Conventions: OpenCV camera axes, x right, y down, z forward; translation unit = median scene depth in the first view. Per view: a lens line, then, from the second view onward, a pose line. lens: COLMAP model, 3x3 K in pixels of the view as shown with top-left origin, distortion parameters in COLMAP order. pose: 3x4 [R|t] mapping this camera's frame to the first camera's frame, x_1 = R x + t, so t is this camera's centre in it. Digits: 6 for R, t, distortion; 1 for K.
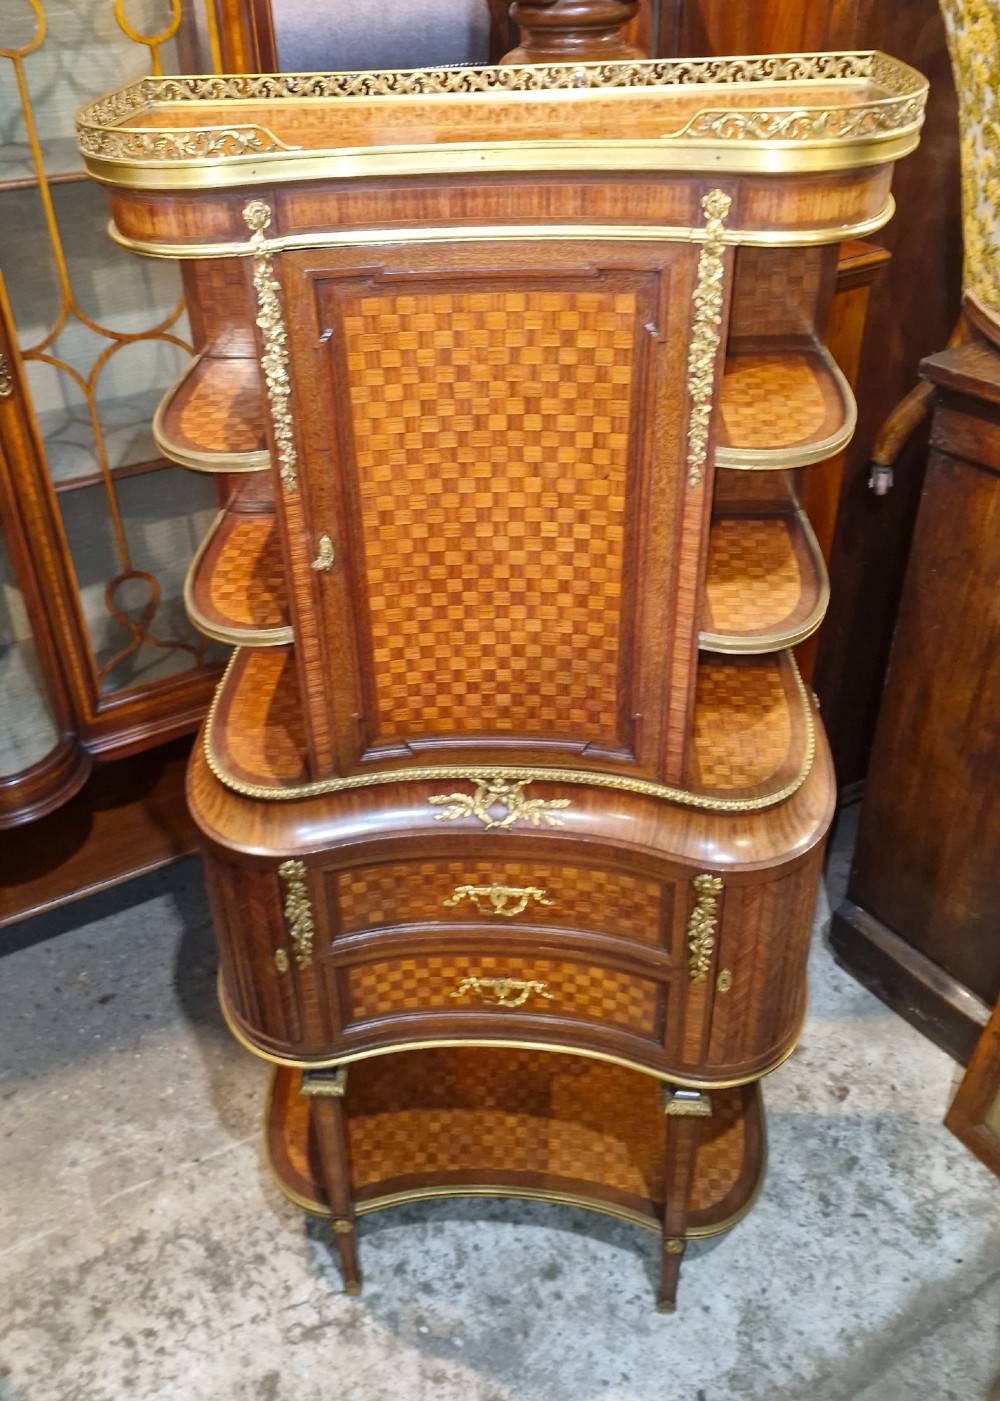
lens RADIAL K [[1155.4, 0, 446.9], [0, 1155.4, 596.3], [0, 0, 1]] dist [0.066607, -0.072111]
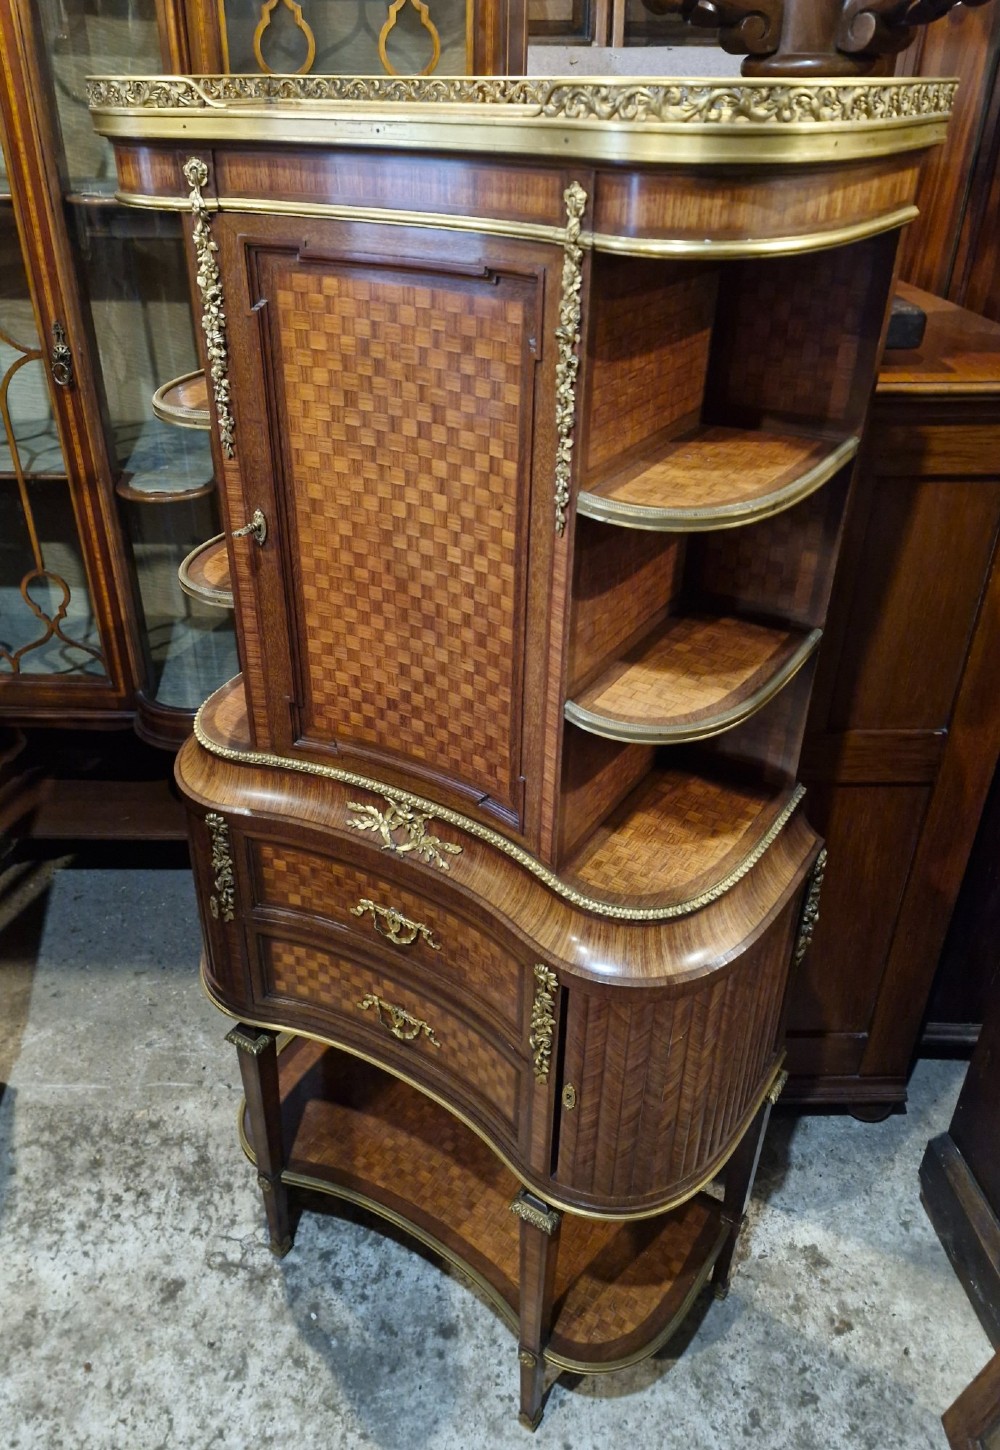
lens RADIAL K [[1067.8, 0, 471.3], [0, 1067.8, 696.6], [0, 0, 1]] dist [0.064587, -0.058985]
pose [[0.878287, 0.277102, -0.389650, 0.412433], [-0.277758, 0.959021, 0.055937, 0.001822], [0.389183, 0.059100, 0.919263, 0.165892]]
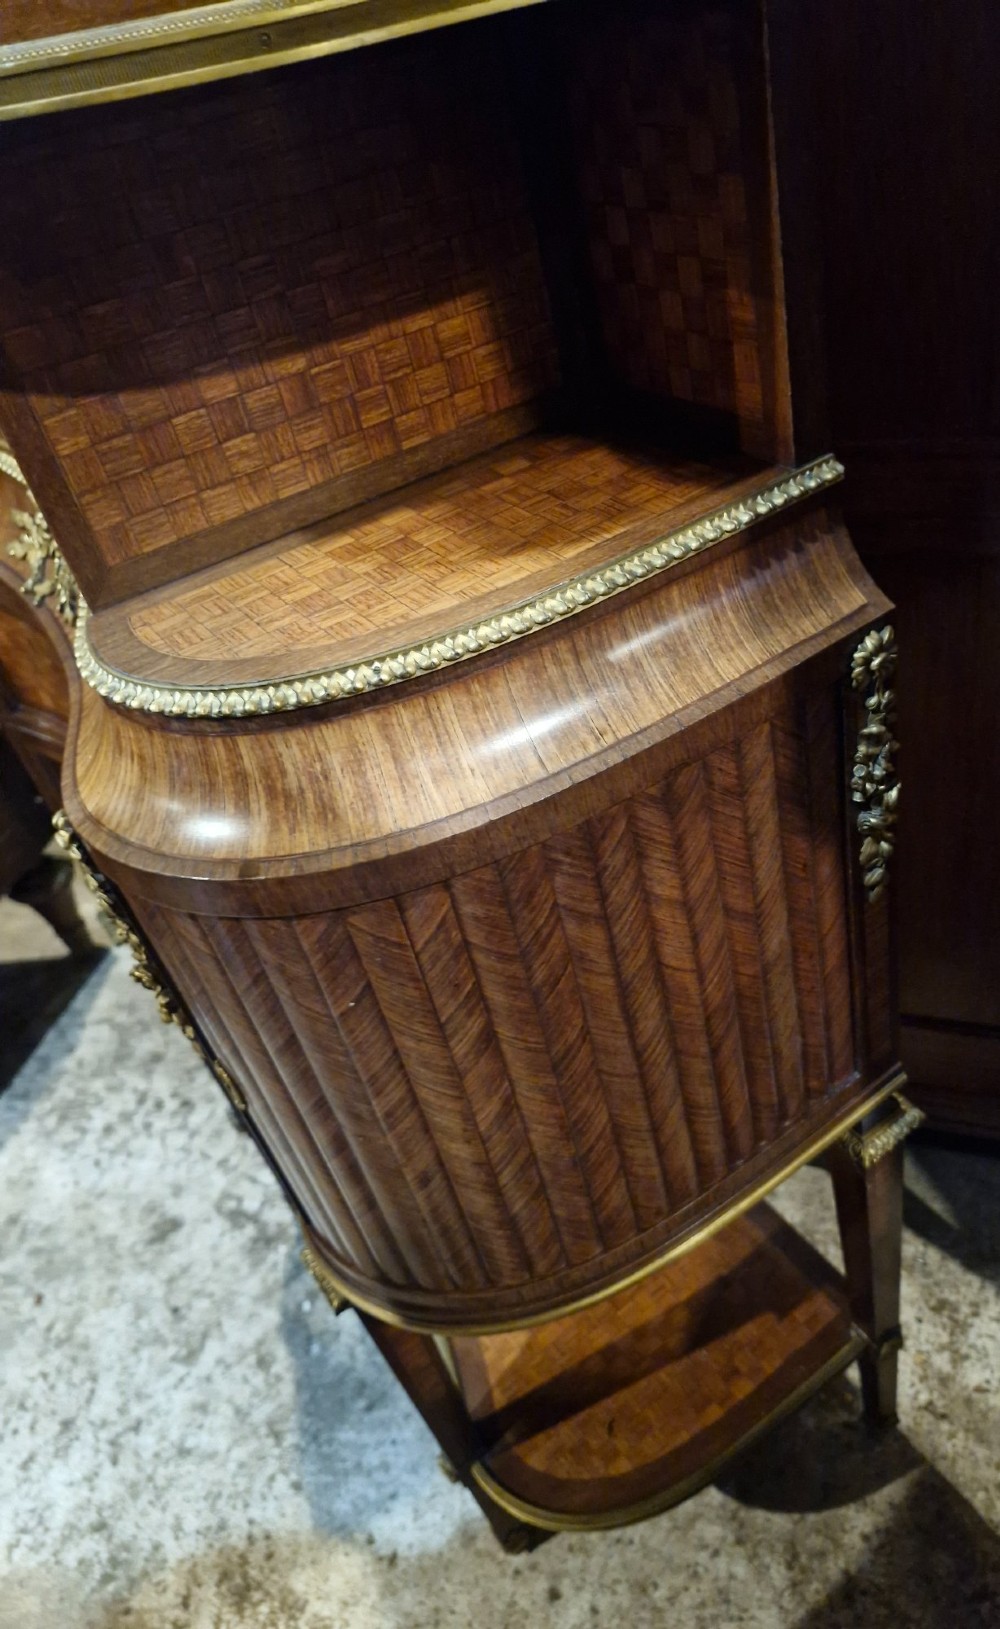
lens RADIAL K [[1162.6, 0, 636.4], [0, 1162.6, 816.4], [0, 0, 1]] dist [0.011579, -0.013632]
pose [[0.672735, 0.416031, -0.611838, 0.569339], [-0.268757, 0.907859, 0.321809, 0.047951], [0.689346, -0.052056, 0.722560, 0.778073]]
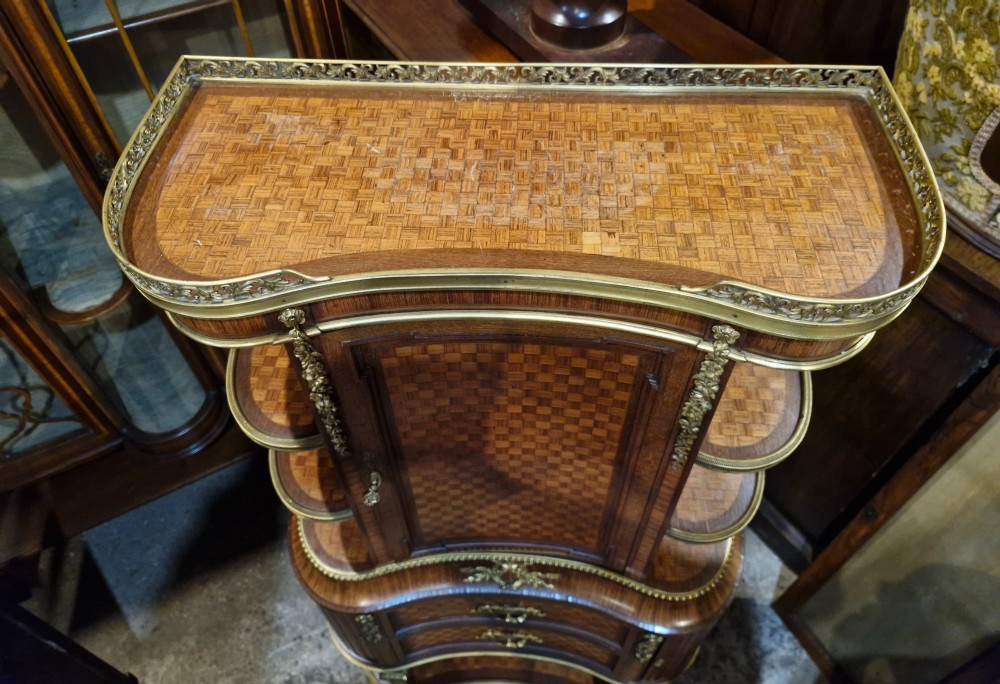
lens RADIAL K [[710.2, 0, 490.4], [0, 710.2, 315.3], [0, 0, 1]] dist [0.011600, -0.012279]
pose [[0.999705, -0.001500, 0.024255, 0.001147], [-0.006828, 0.940548, 0.339593, -0.400092], [-0.023322, -0.339659, 0.940260, 0.283115]]
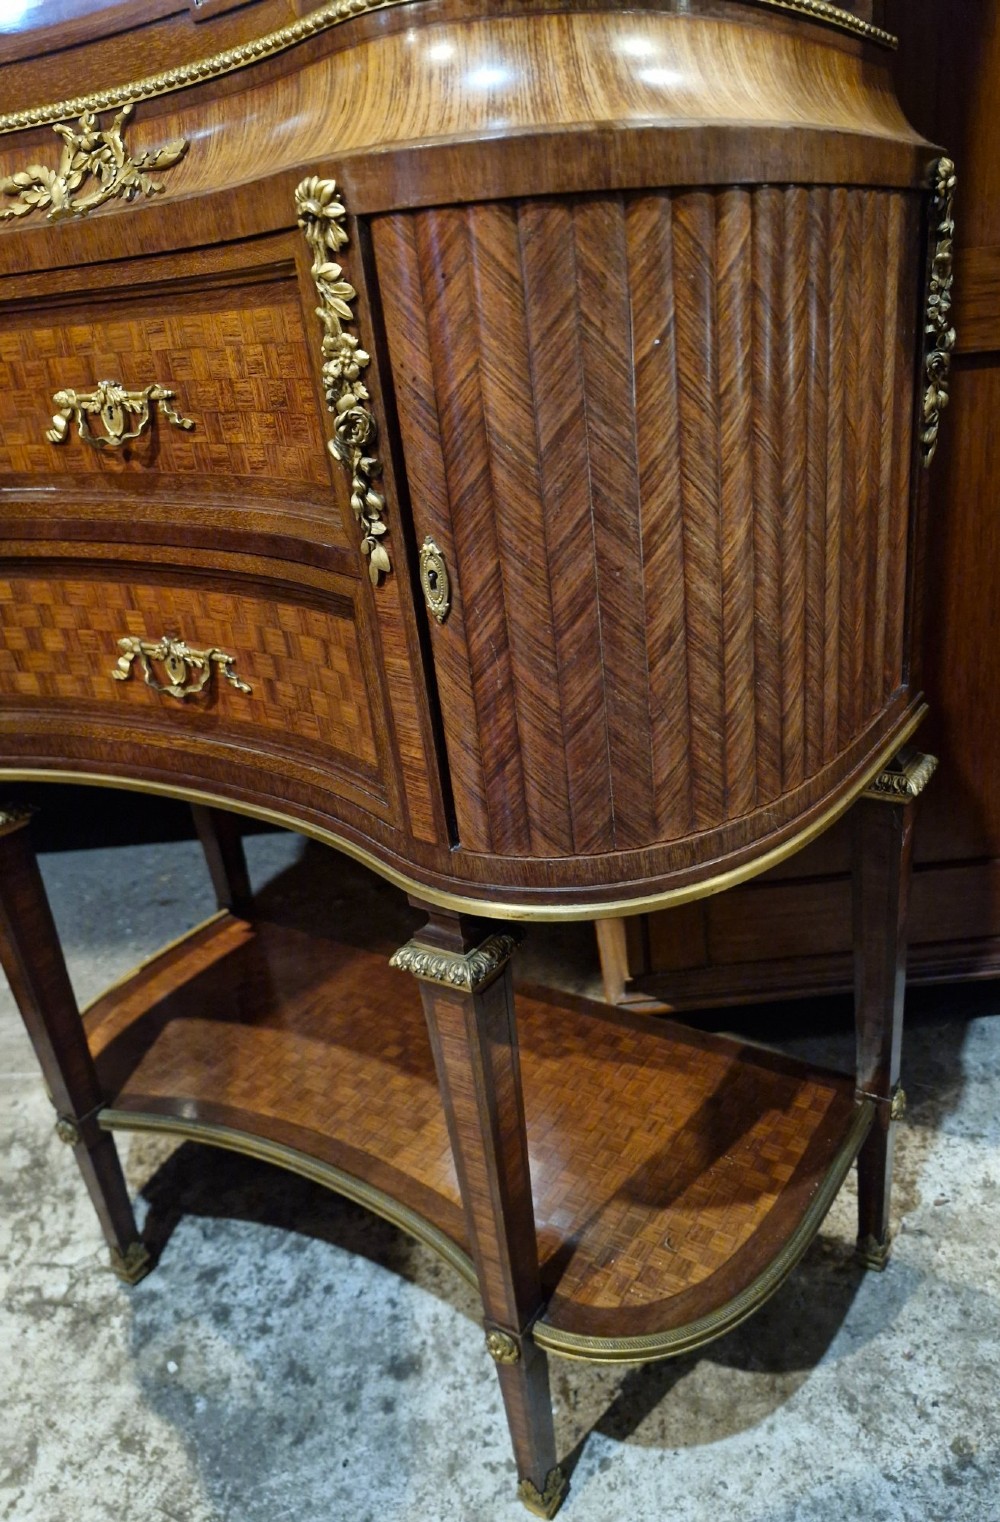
lens RADIAL K [[1081.3, 0, 575.2], [0, 1081.3, 768.2], [0, 0, 1]] dist [0.011900, -0.005190]
pose [[0.897949, 0.142674, -0.416331, 0.442162], [-0.182427, 0.981561, -0.057088, 0.402219], [0.400509, 0.127212, 0.907419, 0.680524]]
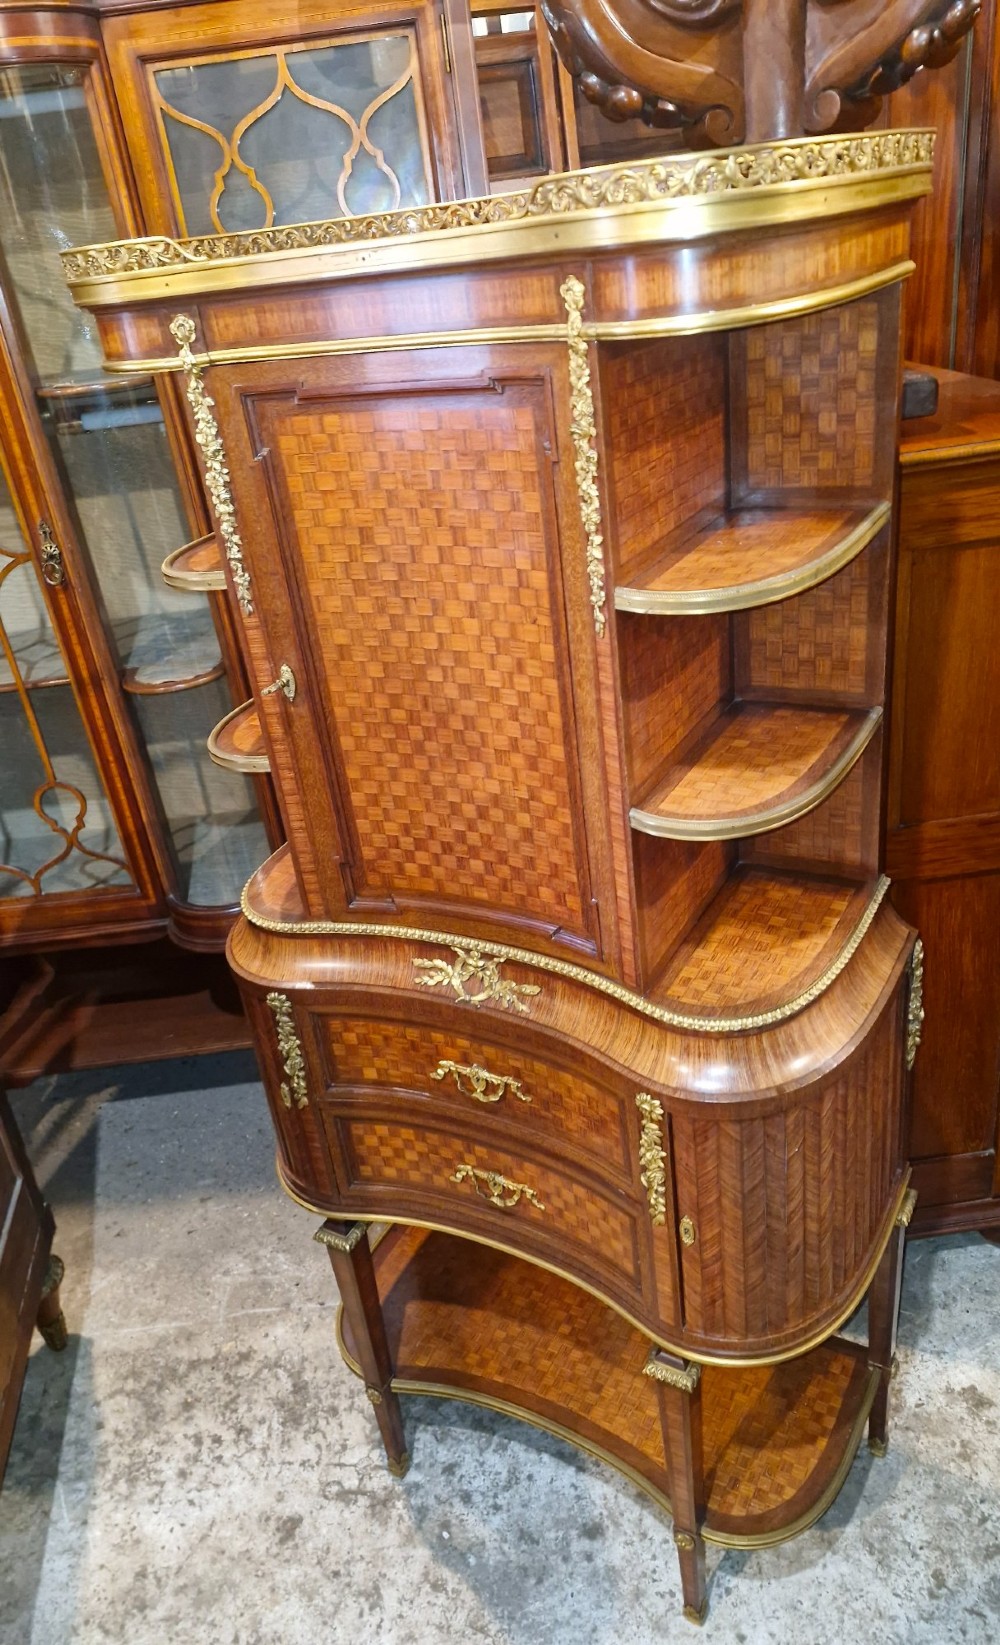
lens RADIAL K [[1155.0, 0, 497.6], [0, 1155.0, 827.3], [0, 0, 1]] dist [0.060591, -0.049932]
pose [[0.904627, 0.134417, -0.404453, 0.415584], [-0.143577, 0.989609, 0.007756, 0.045746], [0.401293, 0.051053, 0.914526, 0.133565]]
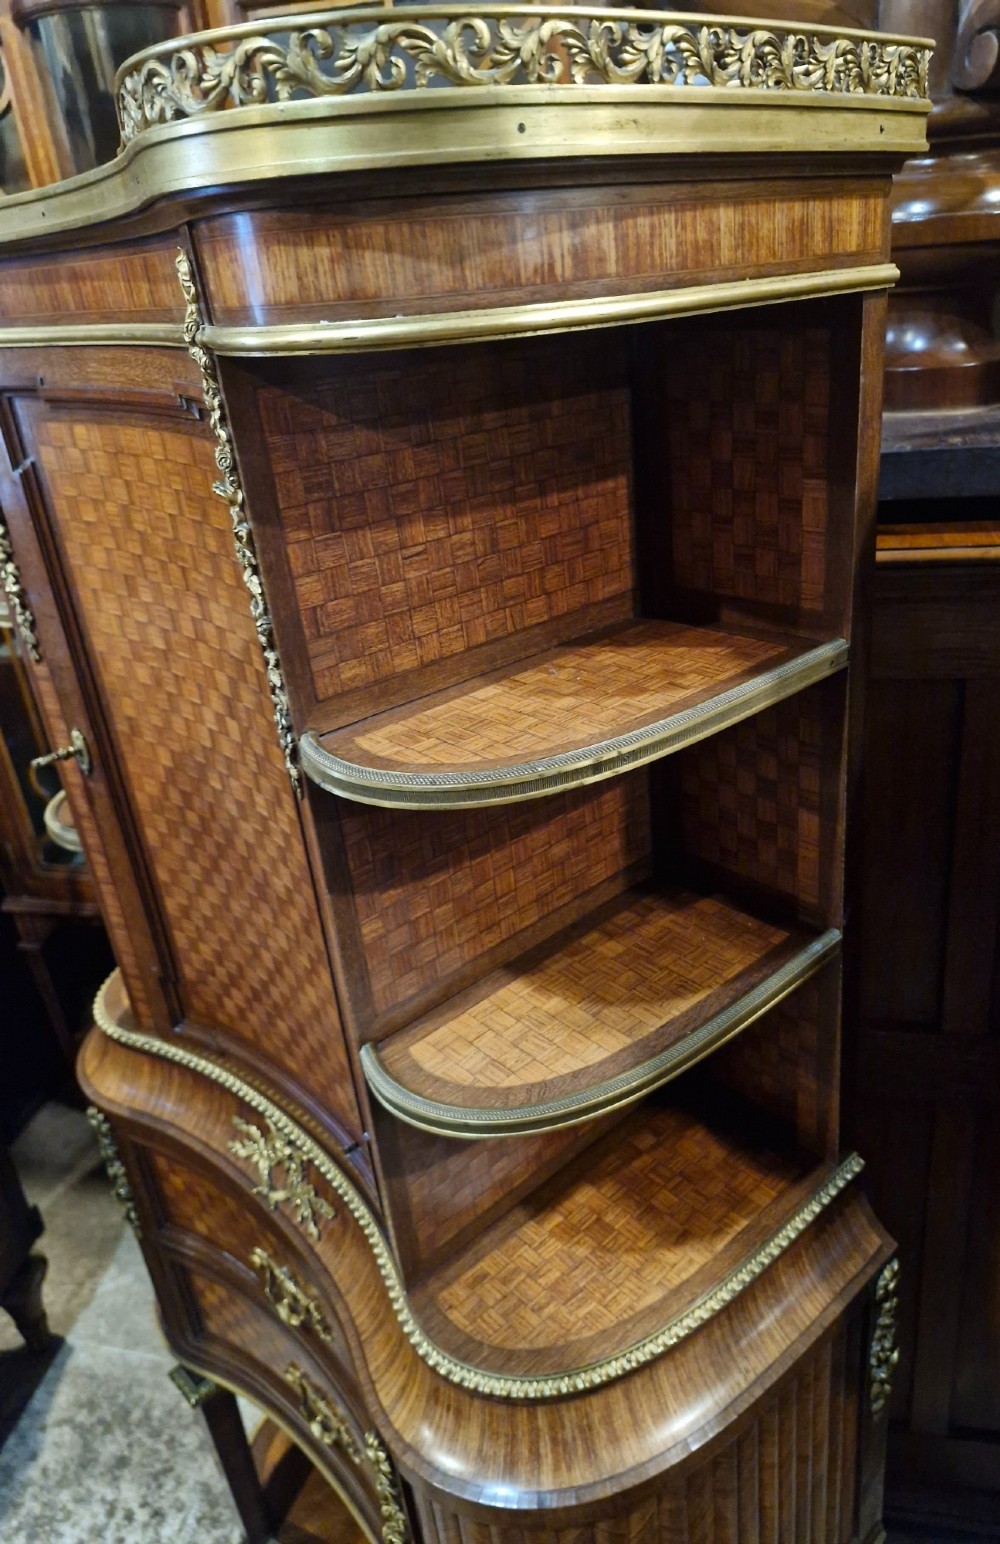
lens RADIAL K [[1096.9, 0, 590.3], [0, 1096.9, 762.9], [0, 0, 1]] dist [0.001003, -0.003308]
pose [[0.759393, 0.261104, -0.595942, 0.514182], [-0.295482, 0.954440, 0.041650, -0.139276], [0.579666, 0.144461, 0.801947, 0.516916]]
